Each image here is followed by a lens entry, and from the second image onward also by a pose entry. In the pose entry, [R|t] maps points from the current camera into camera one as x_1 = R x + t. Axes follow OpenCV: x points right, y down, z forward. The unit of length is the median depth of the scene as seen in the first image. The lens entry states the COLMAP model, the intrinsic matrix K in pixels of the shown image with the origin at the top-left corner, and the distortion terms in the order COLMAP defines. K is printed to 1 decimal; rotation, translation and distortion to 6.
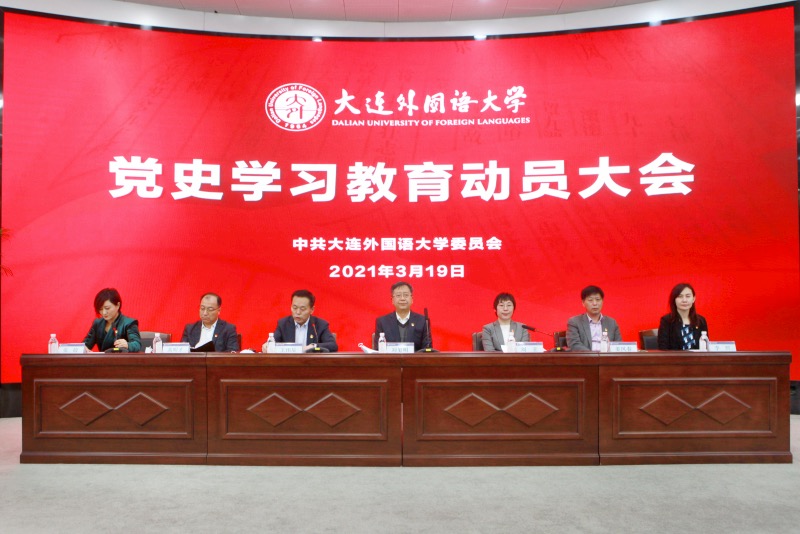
lens RADIAL K [[564.4, 0, 395.8], [0, 564.4, 268.8], [0, 0, 1]] dist [-0.043895, -0.001500]
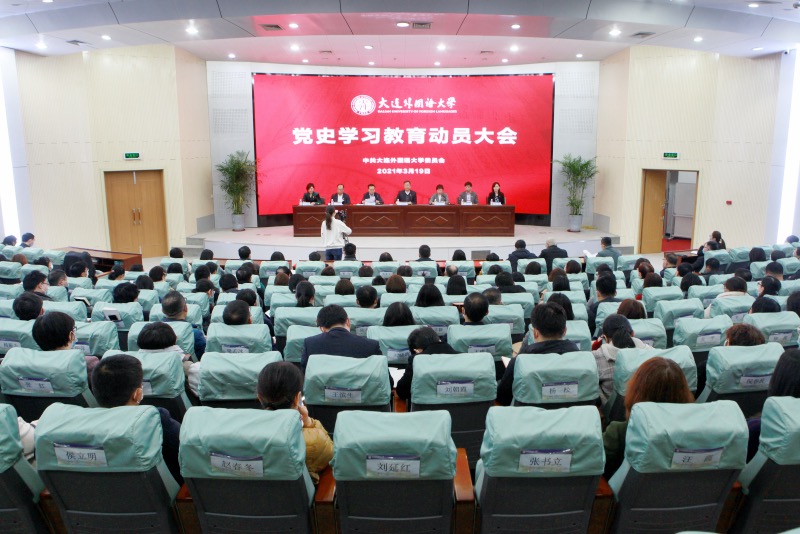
lens RADIAL K [[564.4, 0, 399.8], [0, 564.4, 266.8], [0, 0, 1]] dist [-0.043895, -0.001500]
pose [[0.999998, 0.000923, -0.001487, -0.011736], [-0.000467, 0.959479, 0.281779, -0.301420], [0.001687, -0.281778, 0.959478, -1.587759]]
